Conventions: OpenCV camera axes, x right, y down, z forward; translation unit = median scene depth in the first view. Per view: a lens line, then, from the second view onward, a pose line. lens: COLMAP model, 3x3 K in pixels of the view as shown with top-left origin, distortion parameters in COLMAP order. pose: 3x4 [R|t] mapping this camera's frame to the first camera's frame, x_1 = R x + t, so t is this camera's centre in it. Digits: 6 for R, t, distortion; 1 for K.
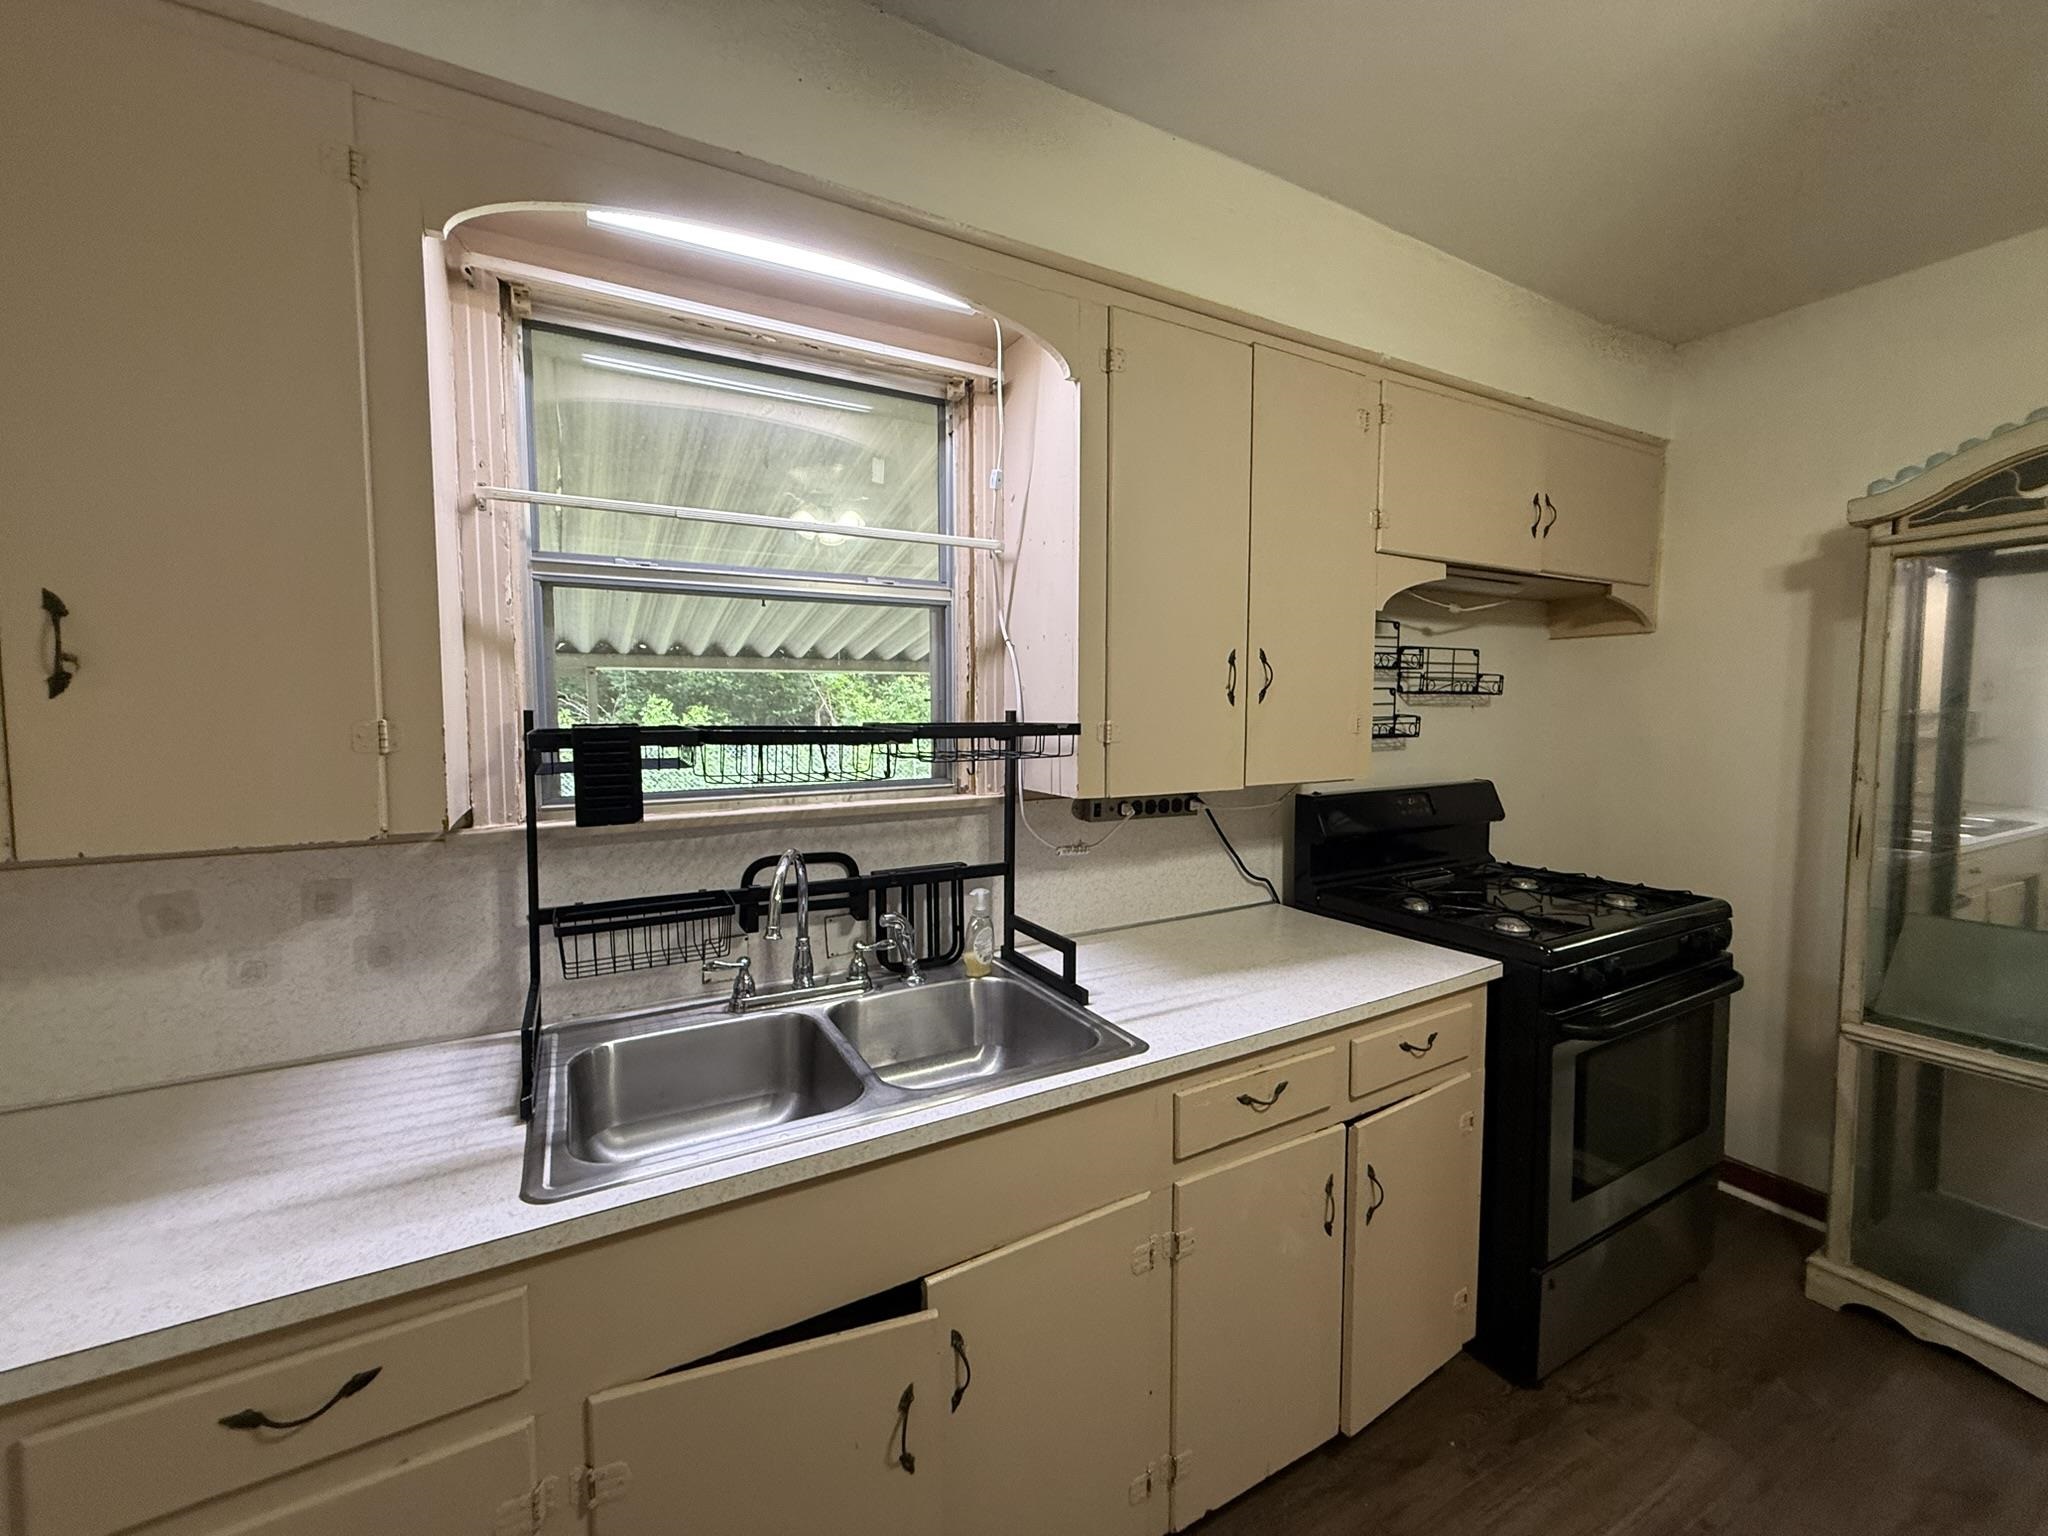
lens RADIAL K [[815.7, 0, 1017.6], [0, 815.7, 765.0], [0, 0, 1]] dist [0.001103, 0.000003]
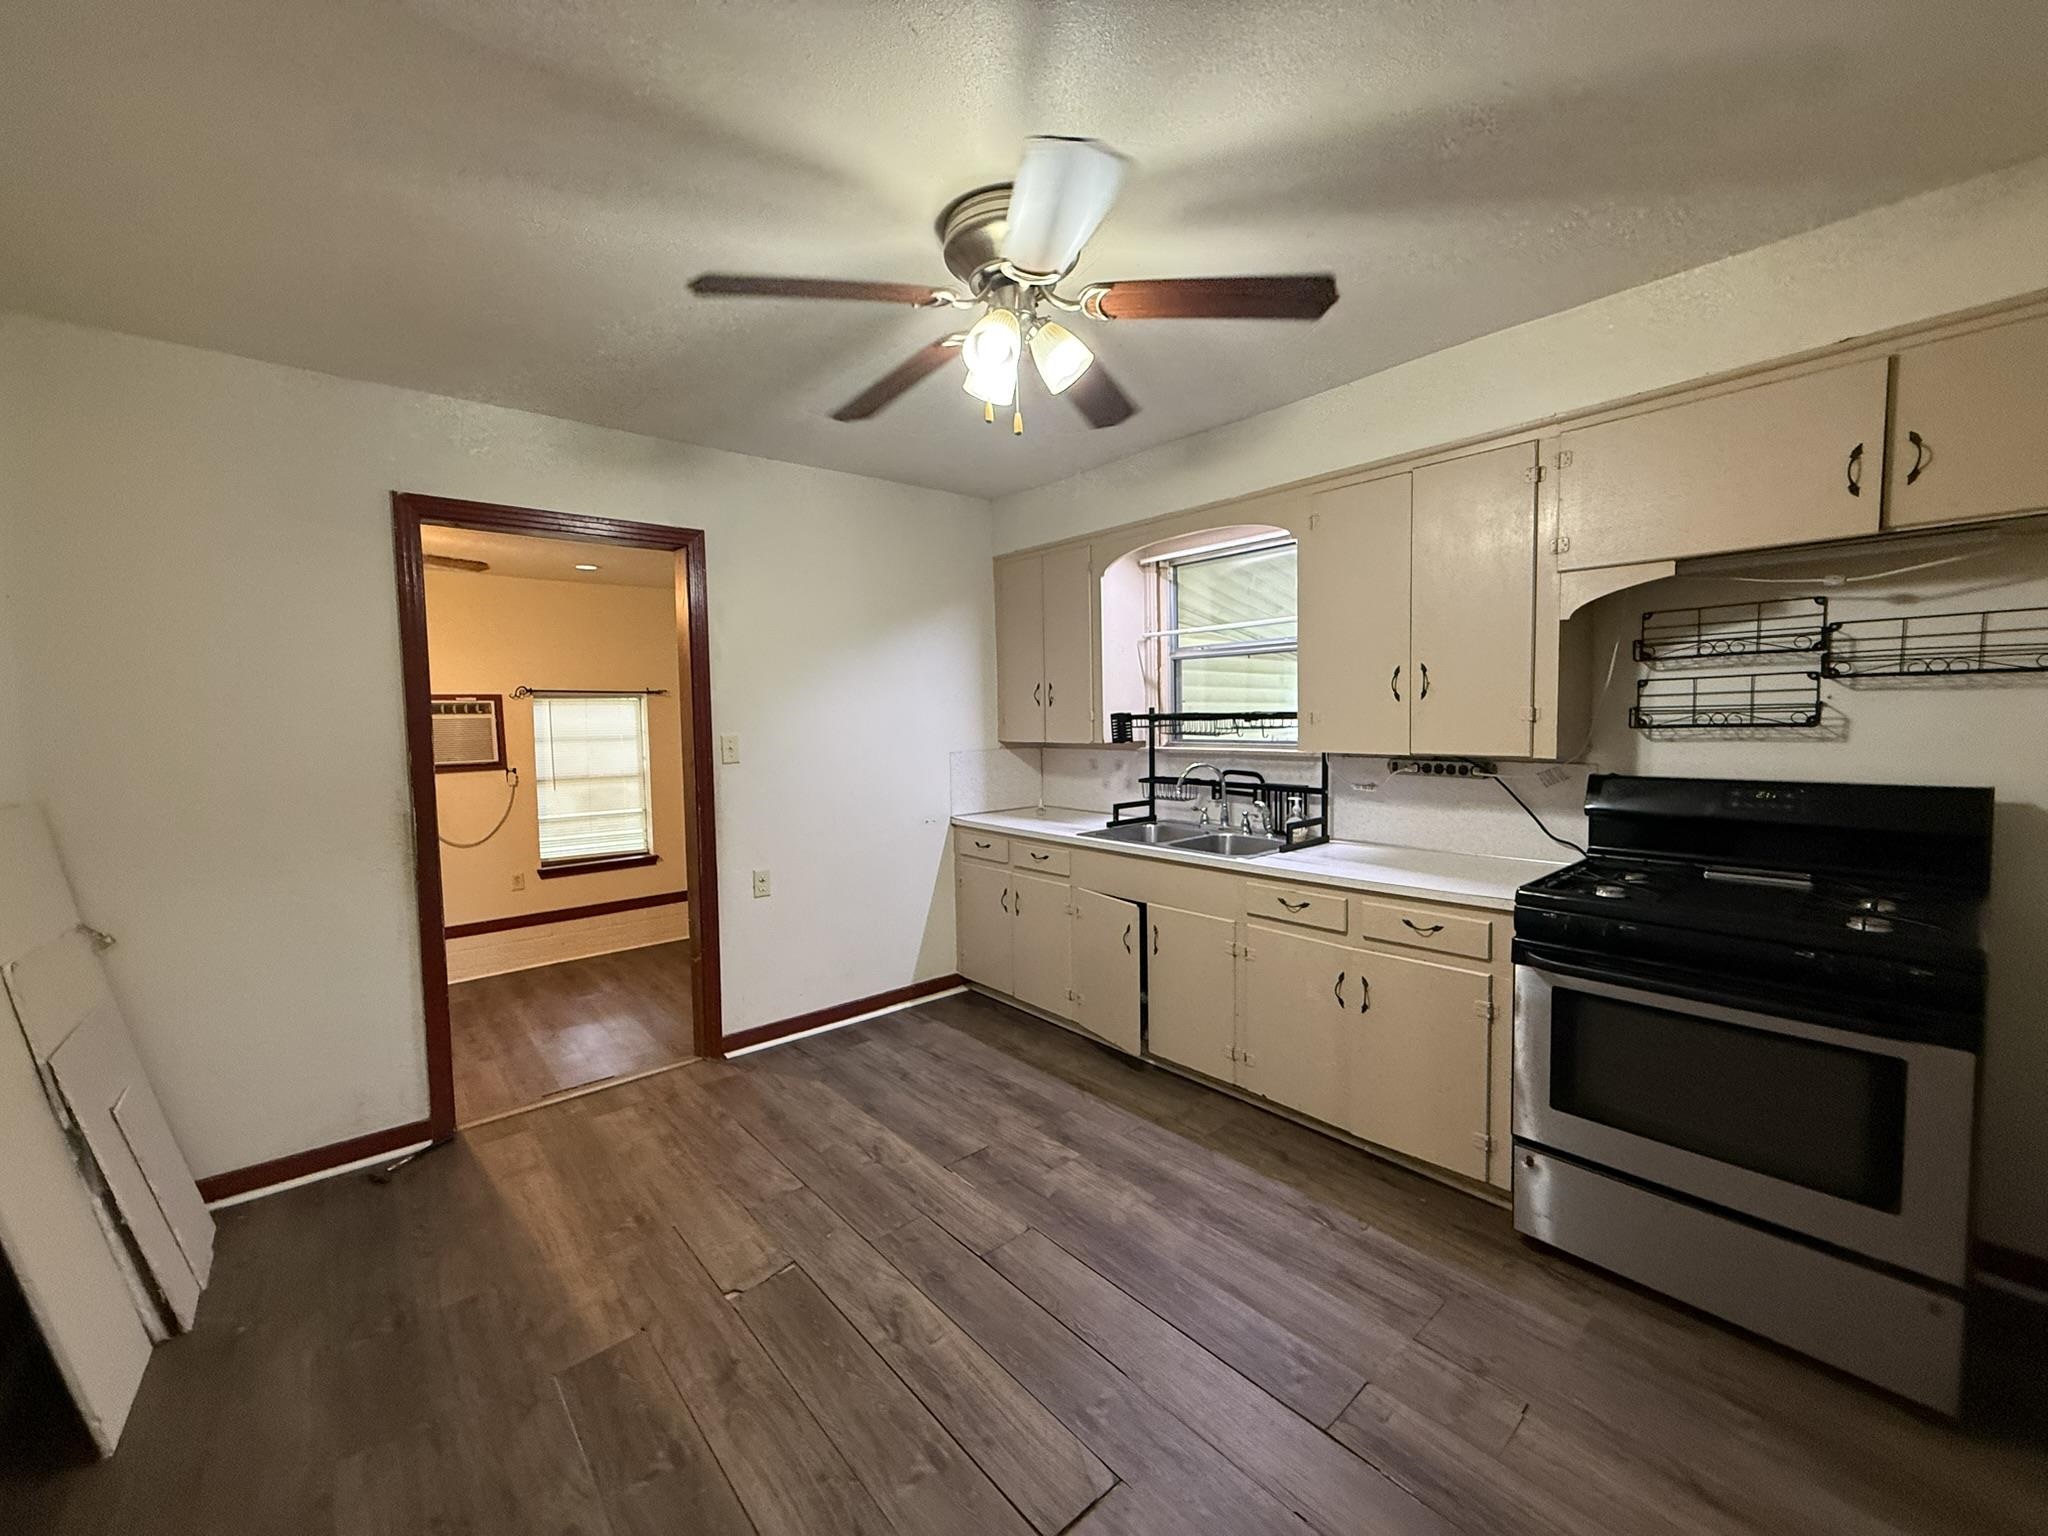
lens RADIAL K [[815.7, 0, 1017.6], [0, 815.7, 766.9], [0, 0, 1]] dist [0.001103, 0.000003]
pose [[0.196858, 0.070694, -0.977880, 1.612869], [-0.042504, 0.997075, 0.063525, -0.014486], [0.979510, 0.029058, 0.199287, -0.035912]]
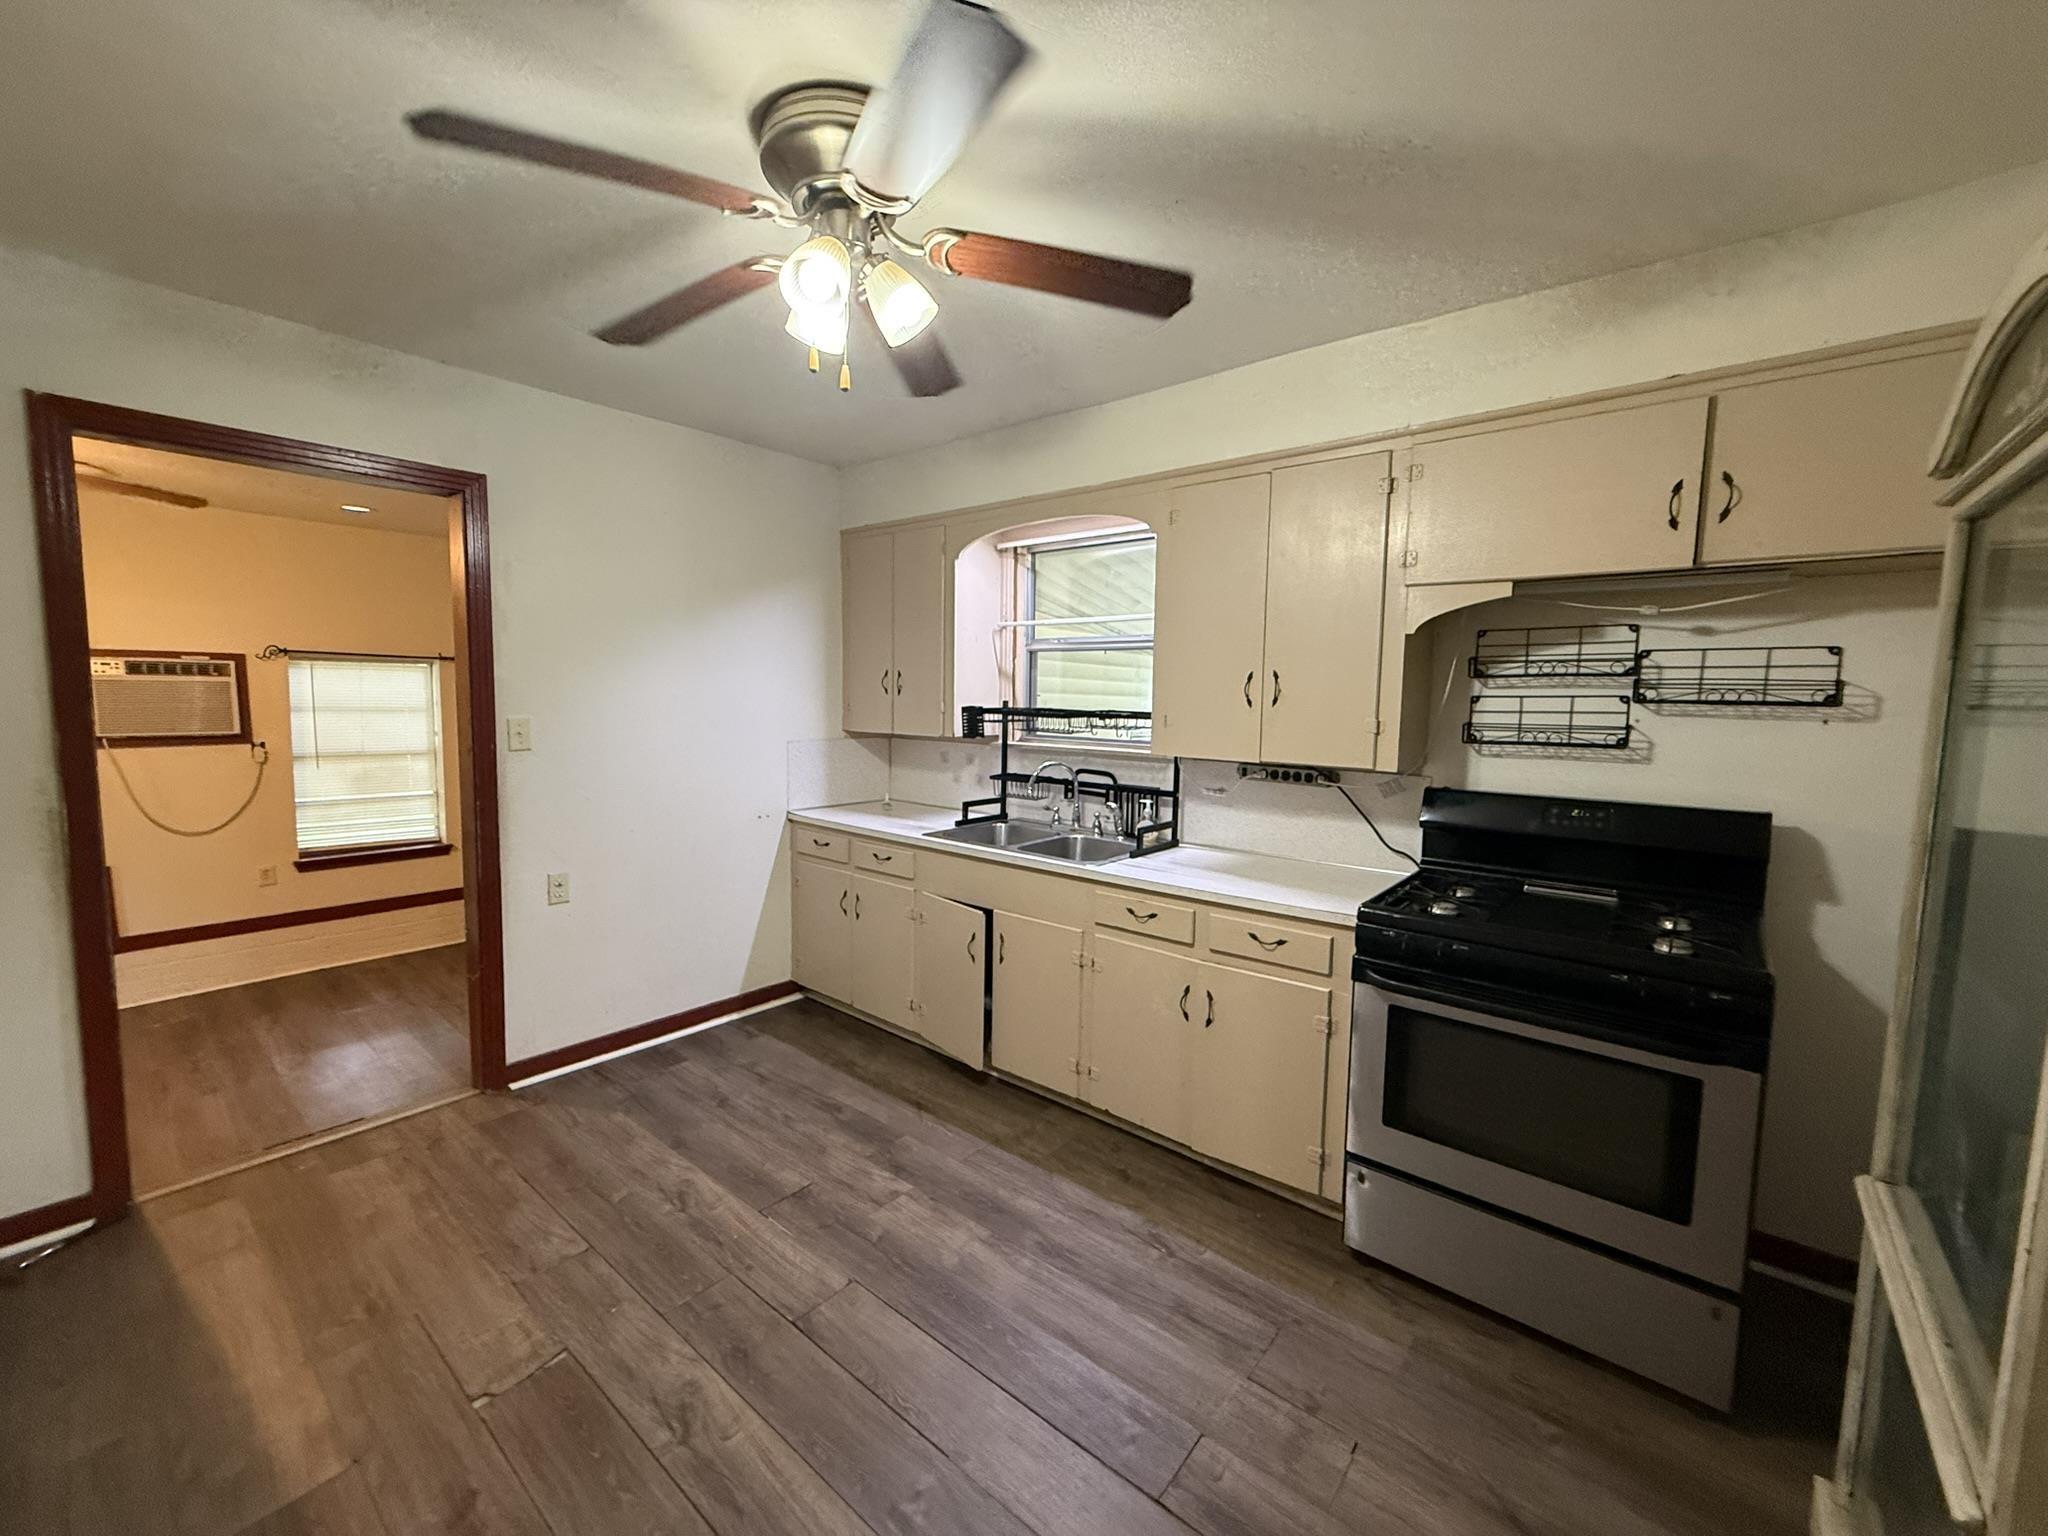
lens RADIAL K [[815.7, 0, 1016.4], [0, 815.7, 767.0], [0, 0, 1]] dist [0.001103, 0.000003]
pose [[0.355672, 0.100149, -0.929230, 1.501284], [-0.077185, 0.993993, 0.077585, -0.044723], [0.931418, 0.044128, 0.361266, 0.026624]]
